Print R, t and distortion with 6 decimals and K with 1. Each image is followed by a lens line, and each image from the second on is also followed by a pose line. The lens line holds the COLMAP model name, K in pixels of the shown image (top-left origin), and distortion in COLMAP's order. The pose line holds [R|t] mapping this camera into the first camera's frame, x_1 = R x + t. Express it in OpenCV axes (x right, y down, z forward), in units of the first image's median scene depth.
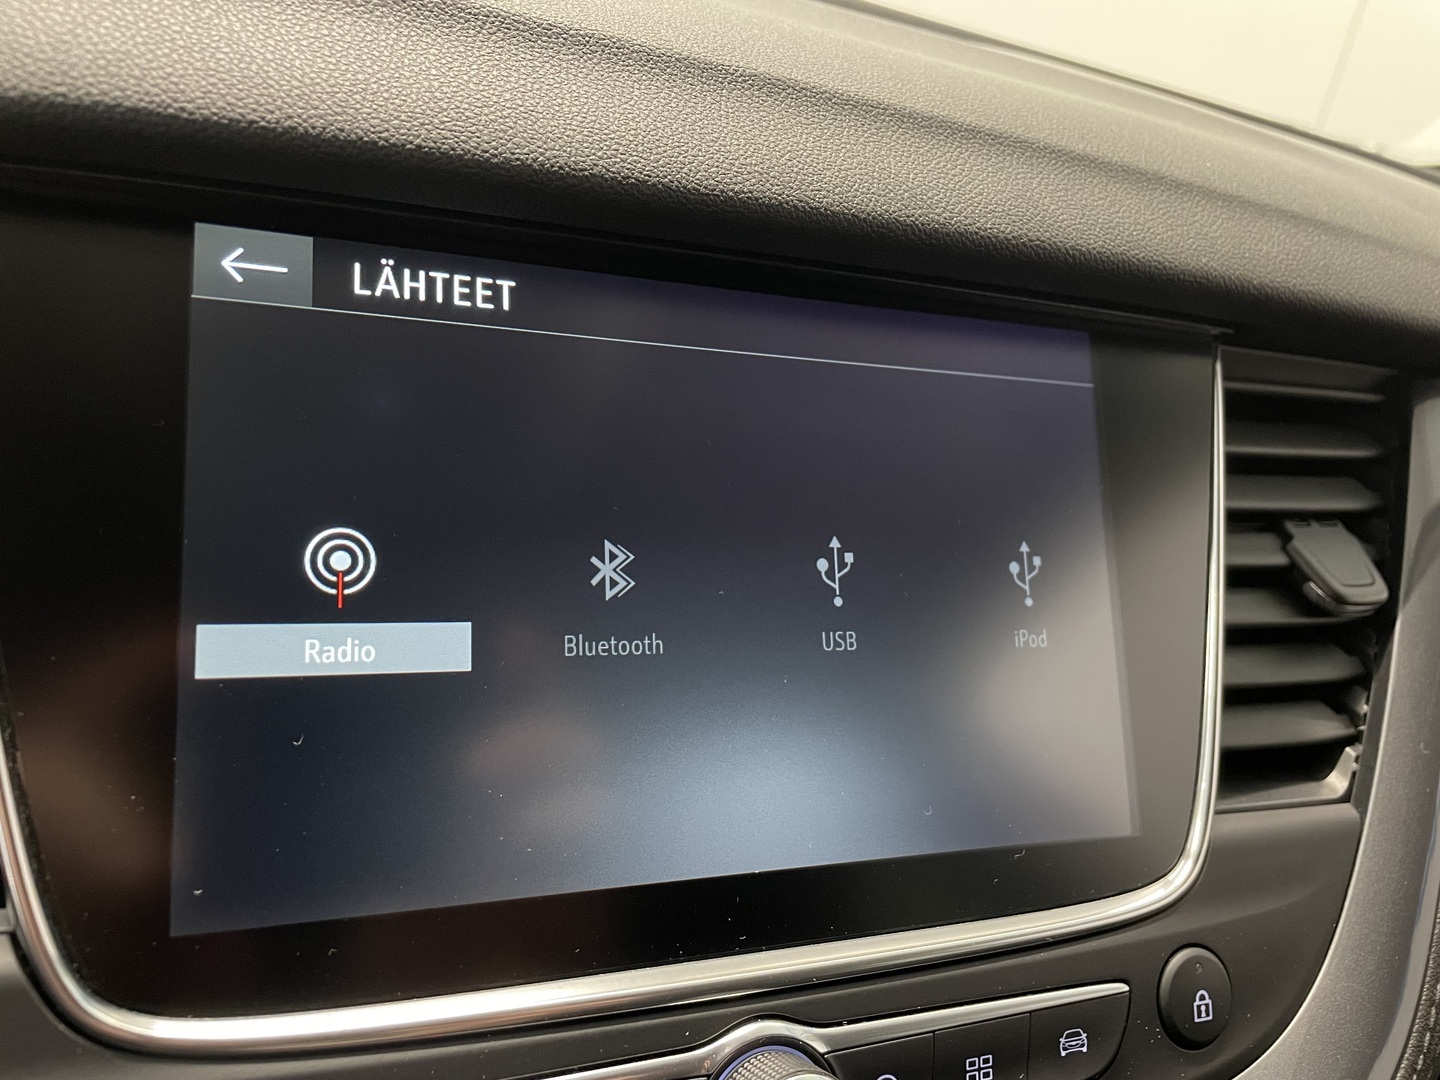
lens RADIAL K [[1158.6, 0, 725.6], [0, 1158.6, 535.1], [0, 0, 1]] dist [0.018585, -0.083280]
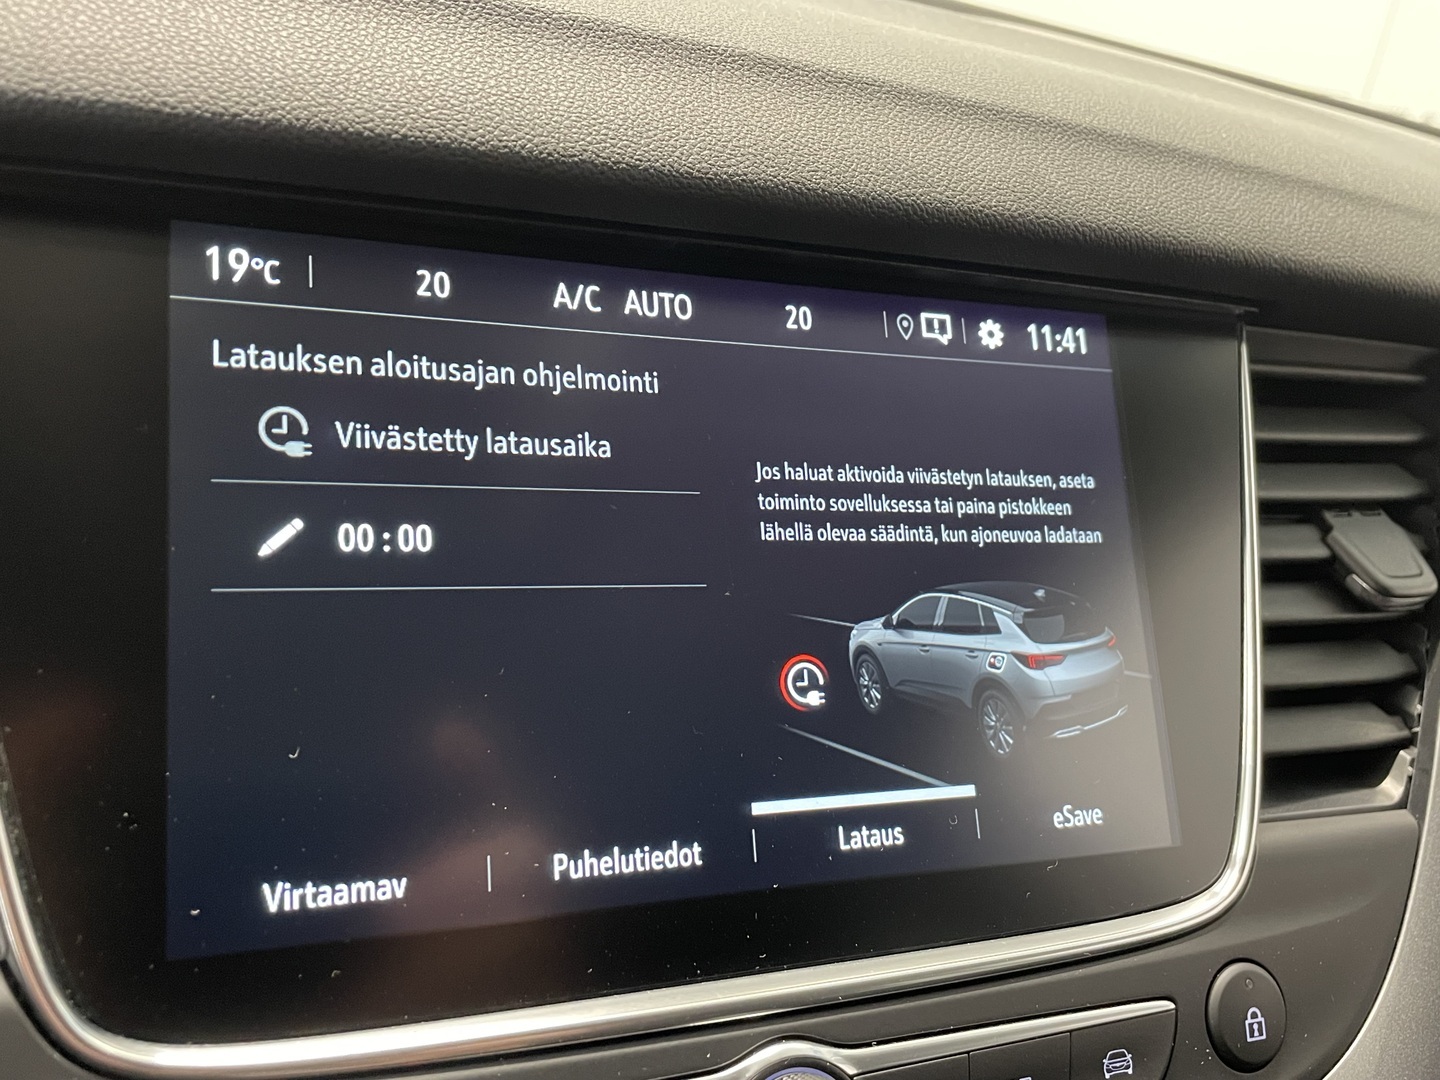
lens RADIAL K [[1333.9, 0, 728.0], [0, 1333.9, 542.5], [0, 0, 1]] dist [0.016268, -0.077210]
pose [[0.999399, -0.032573, 0.011864, -0.015007], [0.032929, 0.998972, -0.031146, 0.041829], [-0.010837, 0.031518, 0.999444, -0.094787]]
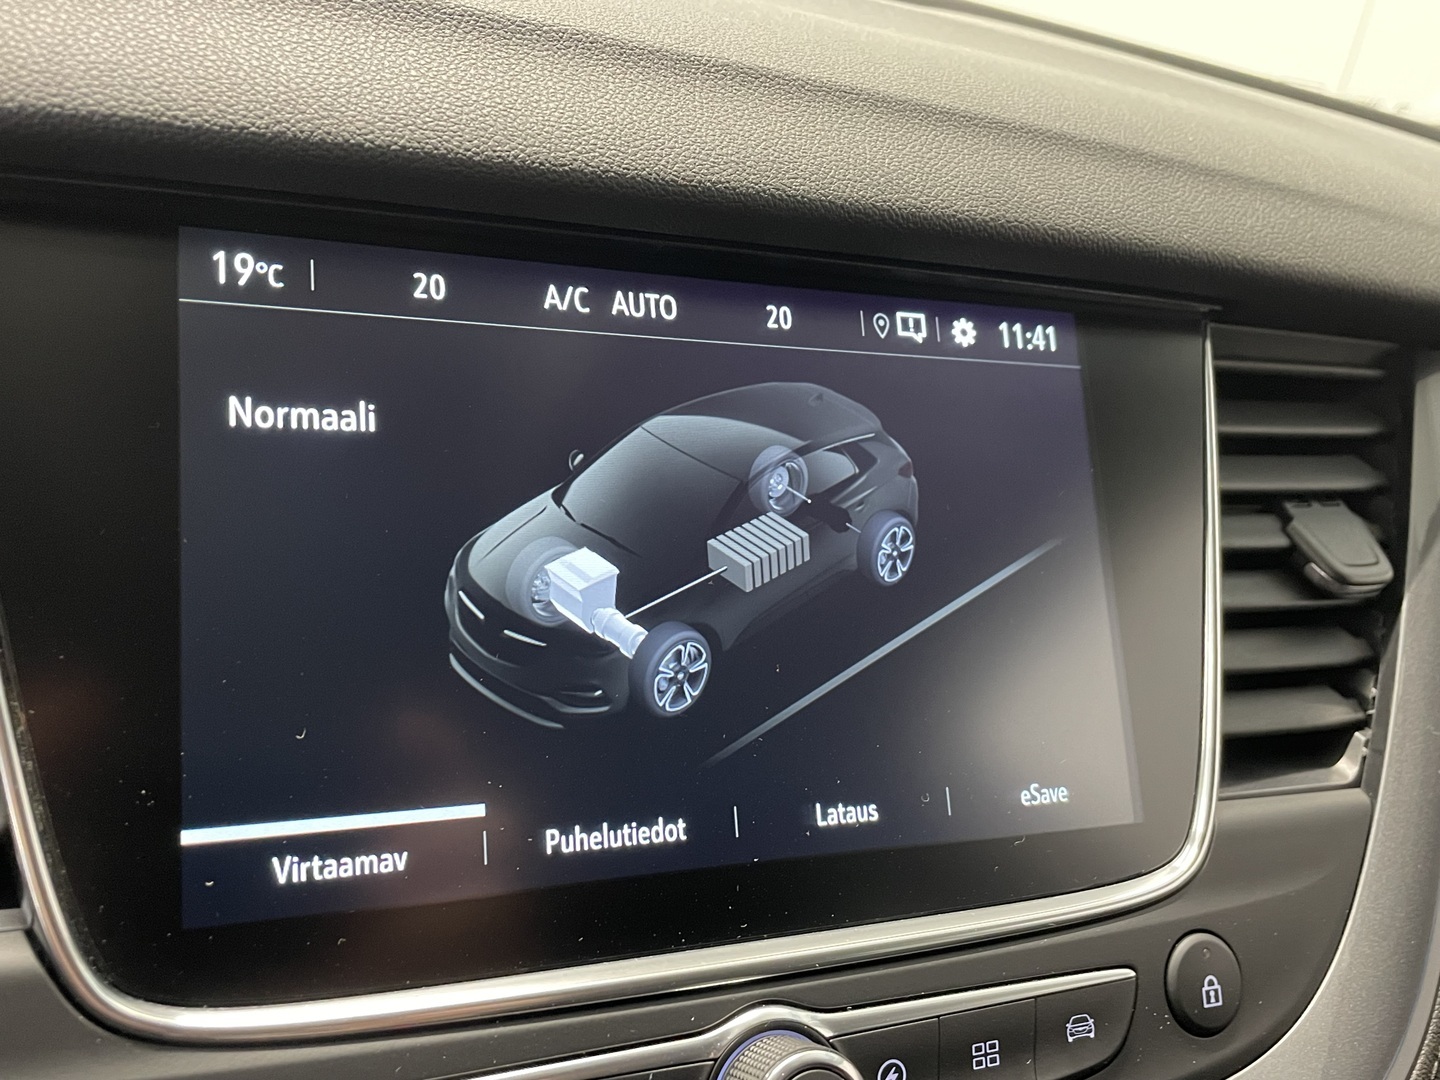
lens RADIAL K [[1333.9, 0, 716.3], [0, 1333.9, 550.0], [0, 0, 1]] dist [0.016268, -0.077210]
pose [[0.999329, -0.032149, 0.017556, -0.018137], [0.032364, 0.999403, -0.012107, 0.035666], [-0.017156, 0.012667, 0.999773, -0.147394]]
